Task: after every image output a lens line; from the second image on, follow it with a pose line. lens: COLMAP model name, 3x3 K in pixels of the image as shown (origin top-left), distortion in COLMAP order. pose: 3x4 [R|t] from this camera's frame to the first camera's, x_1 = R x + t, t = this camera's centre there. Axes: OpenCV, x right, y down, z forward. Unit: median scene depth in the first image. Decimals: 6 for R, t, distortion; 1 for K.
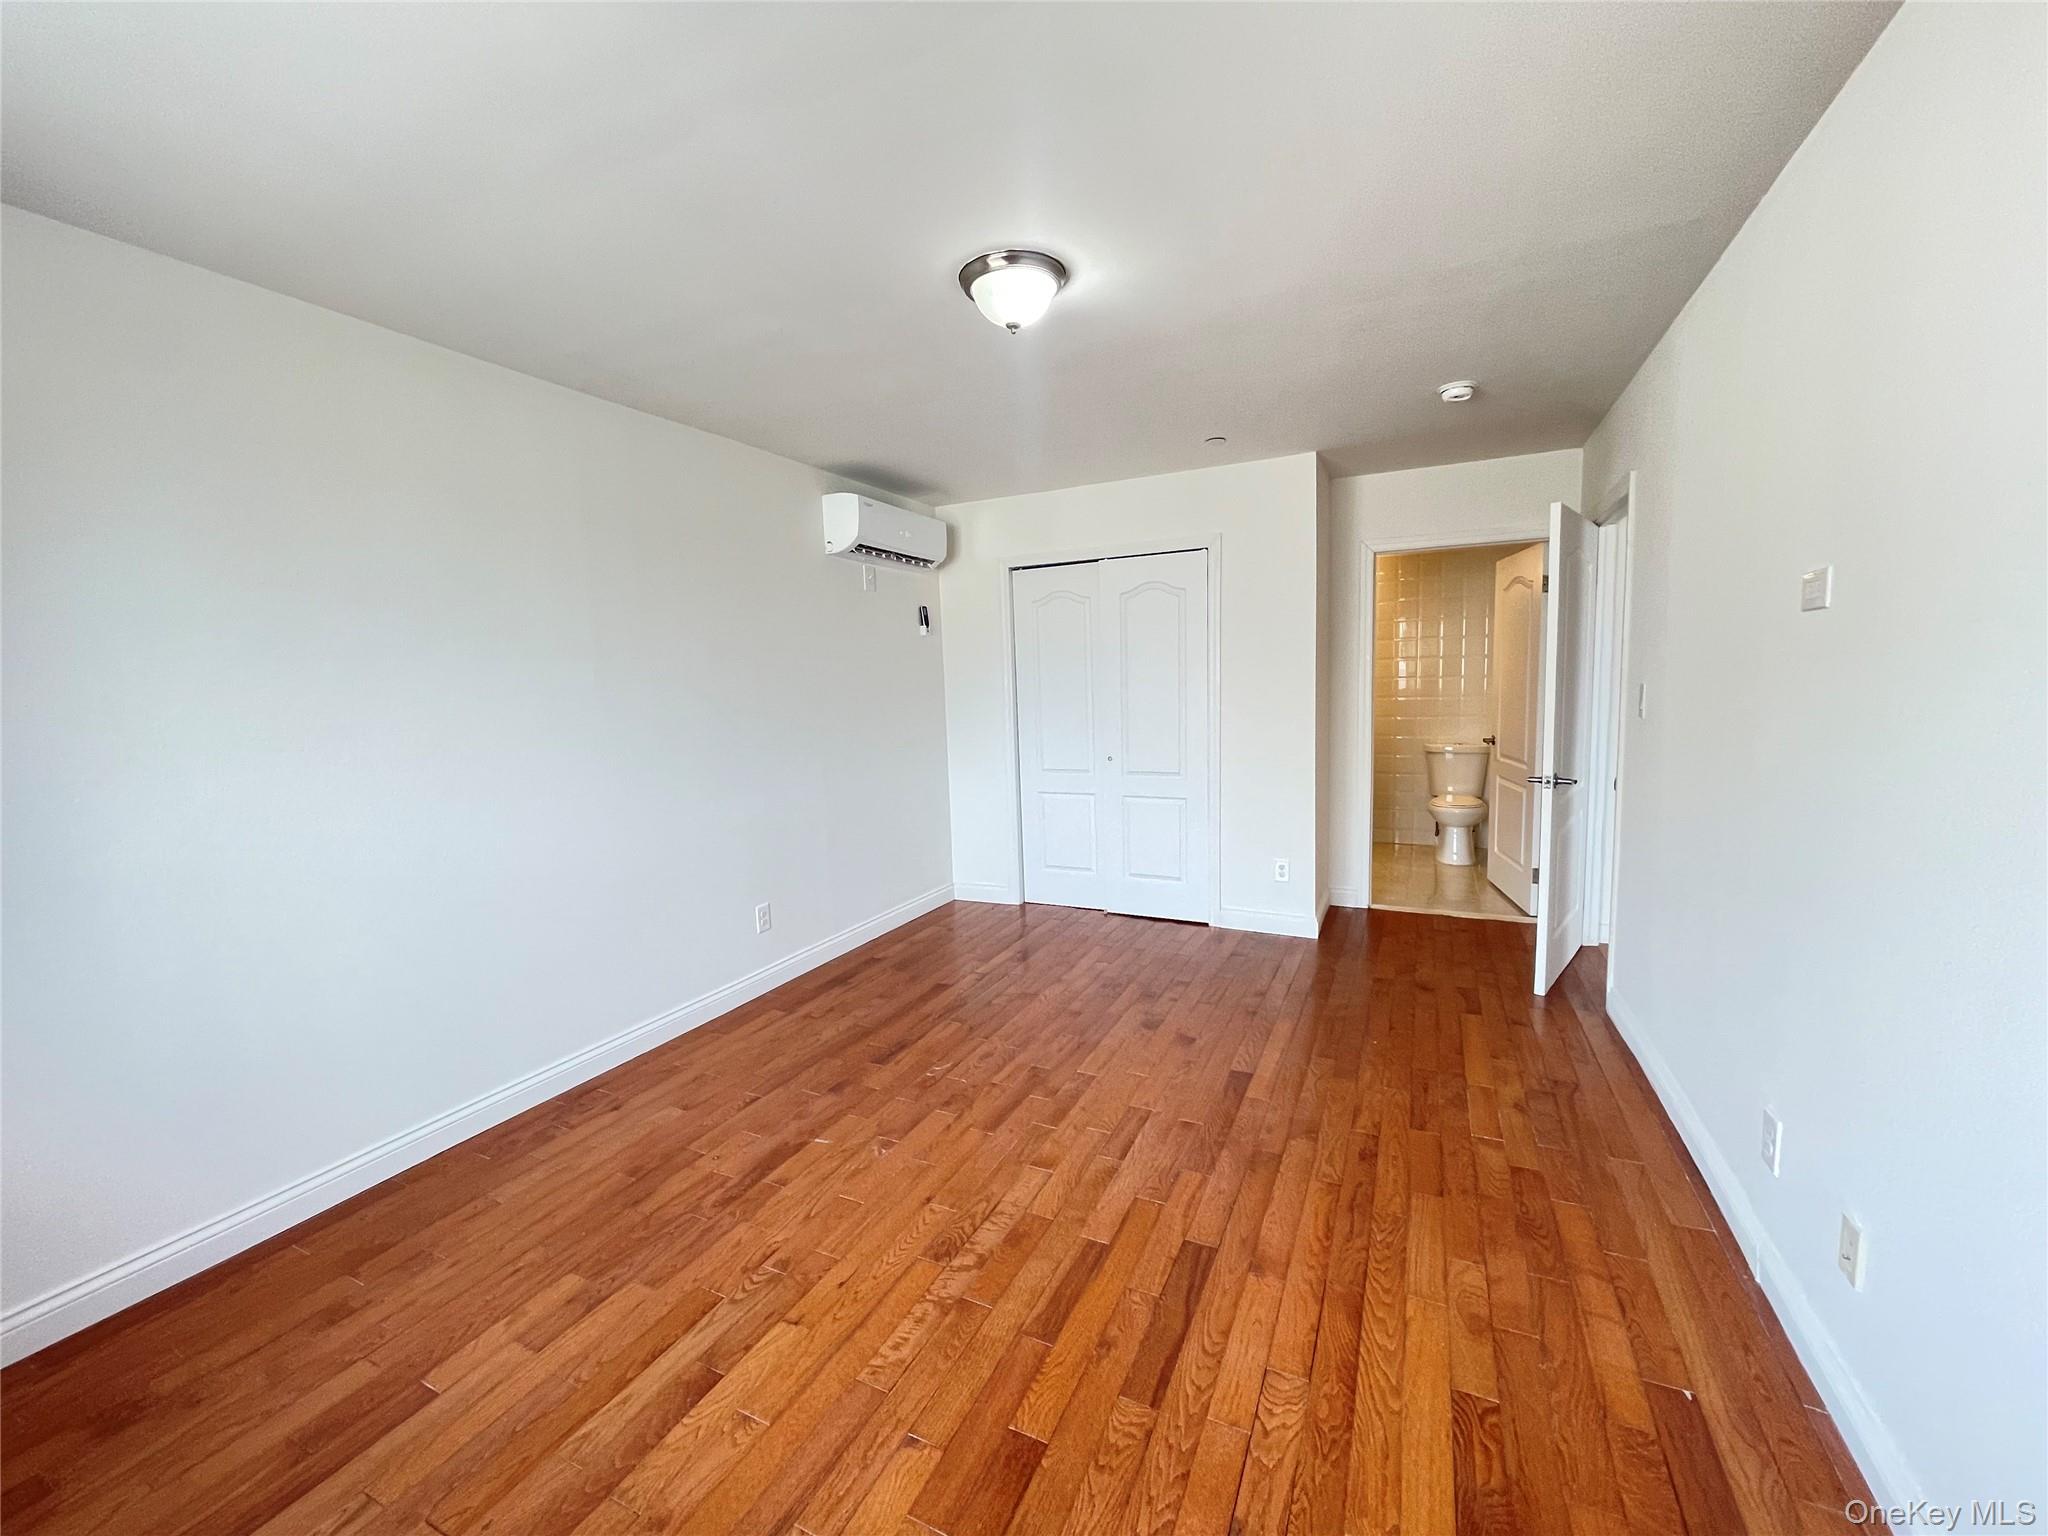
lens RADIAL K [[821.1, 0, 1017.5], [0, 821.1, 773.7], [0, 0, 1]] dist [0.004046, 0.000133]
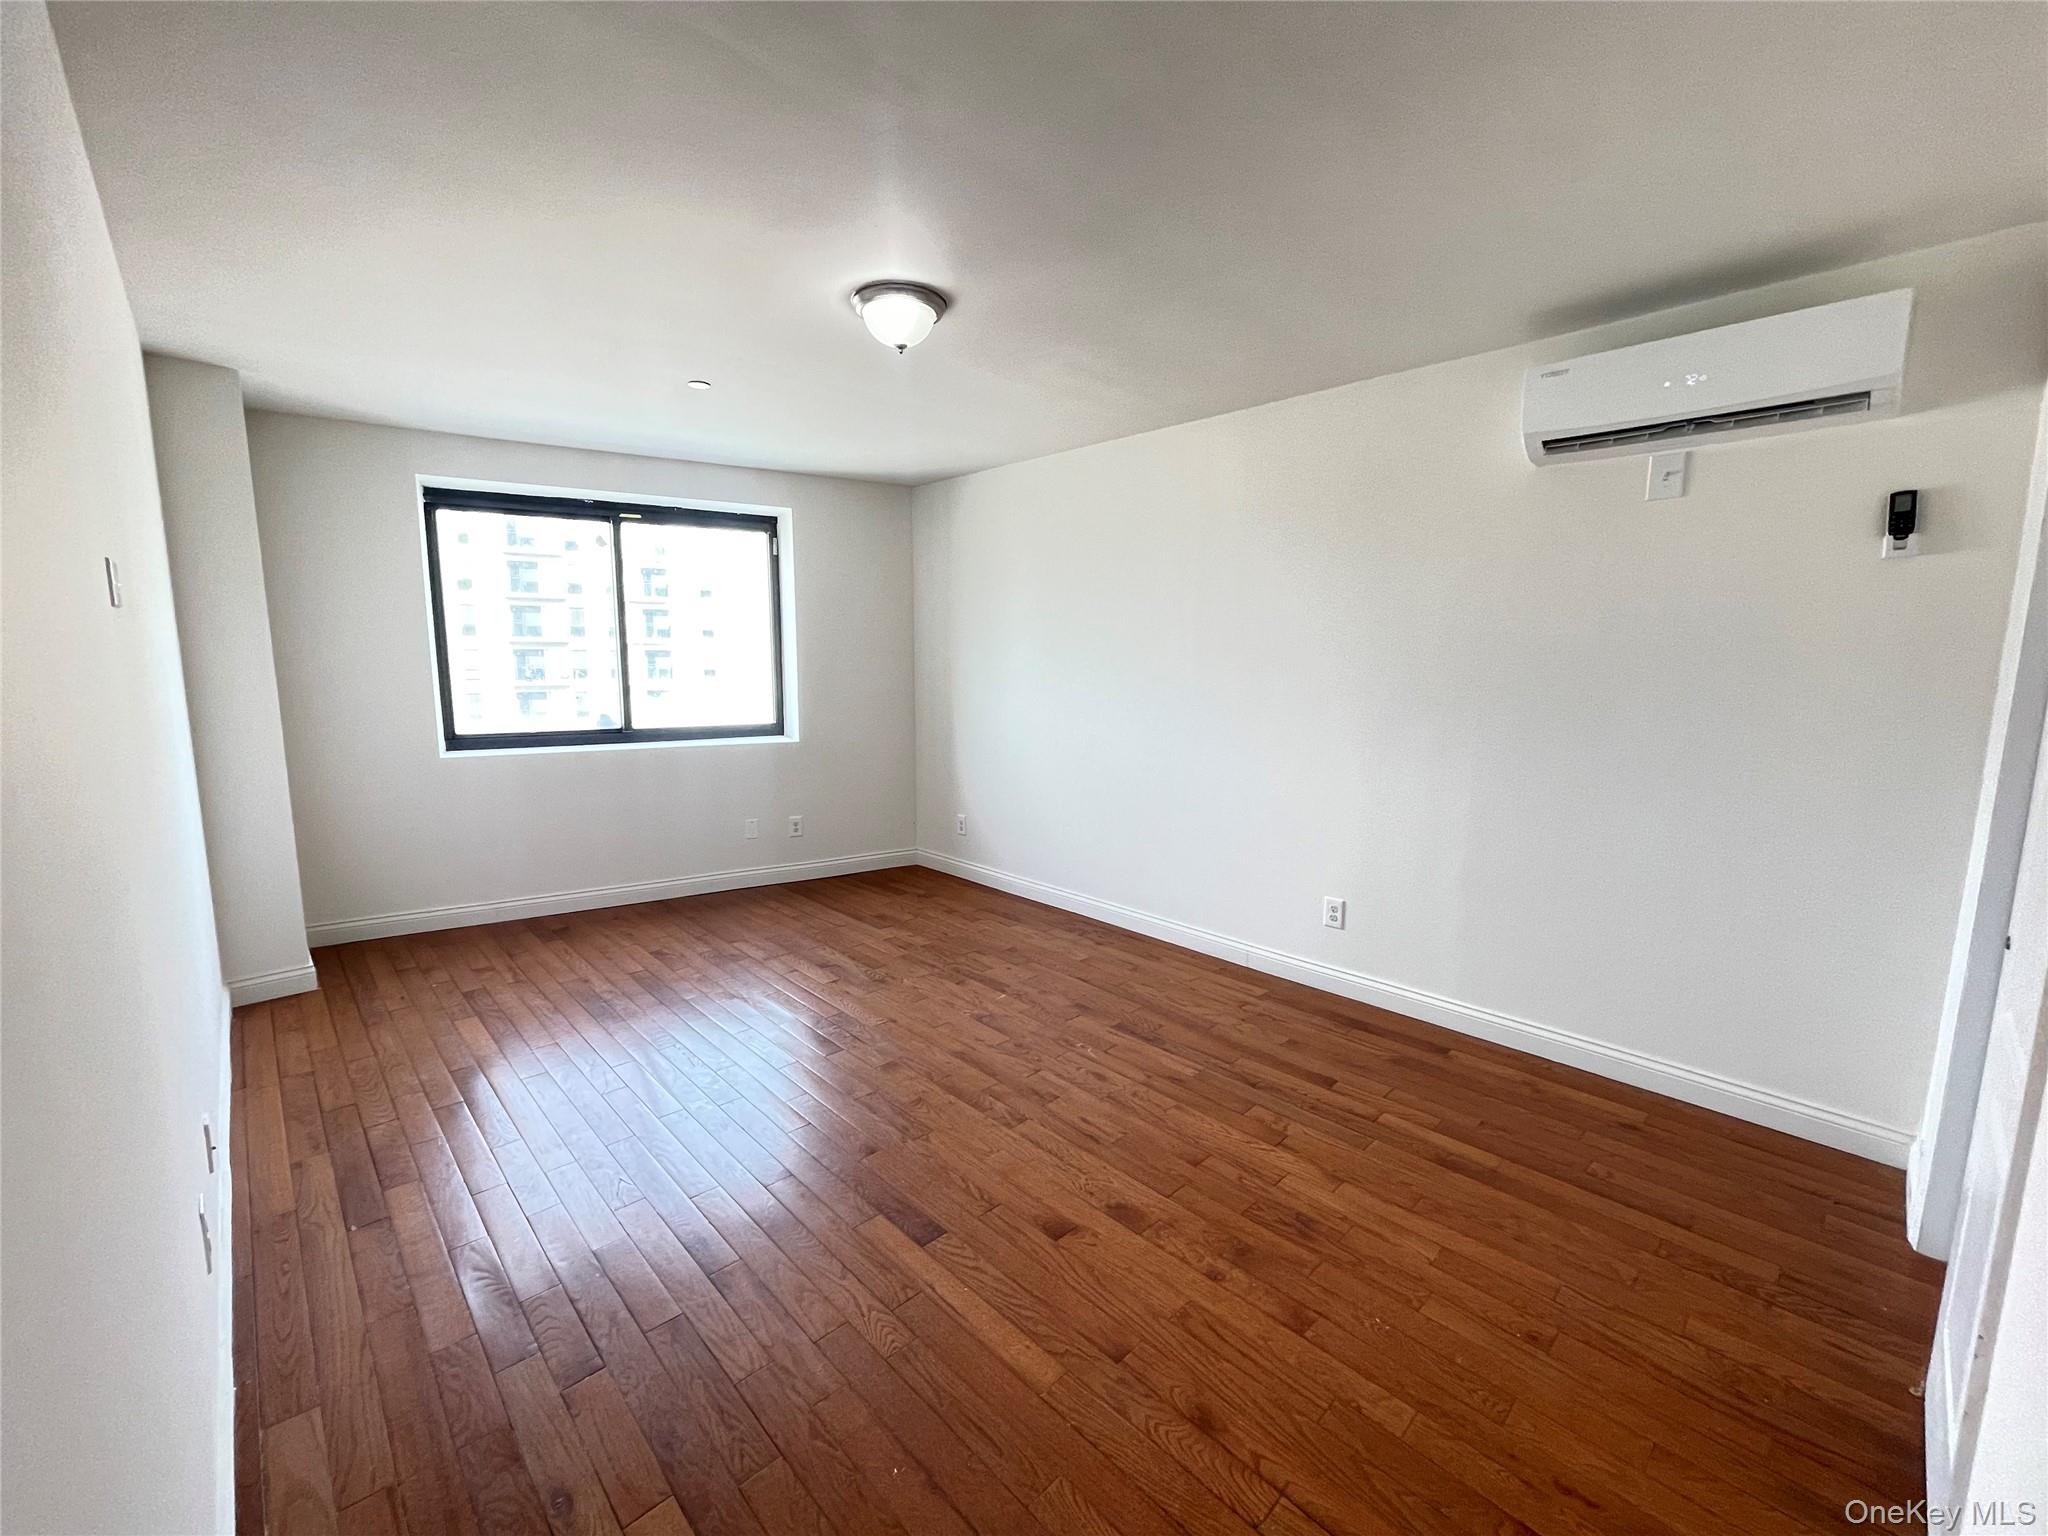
lens RADIAL K [[821.1, 0, 1017.5], [0, 821.1, 773.7], [0, 0, 1]] dist [0.004046, 0.000133]
pose [[-0.339709, 0.165832, -0.925796, 0.811793], [-0.101437, 0.972132, 0.211353, -0.170347], [0.935045, 0.165708, -0.313421, 1.196470]]
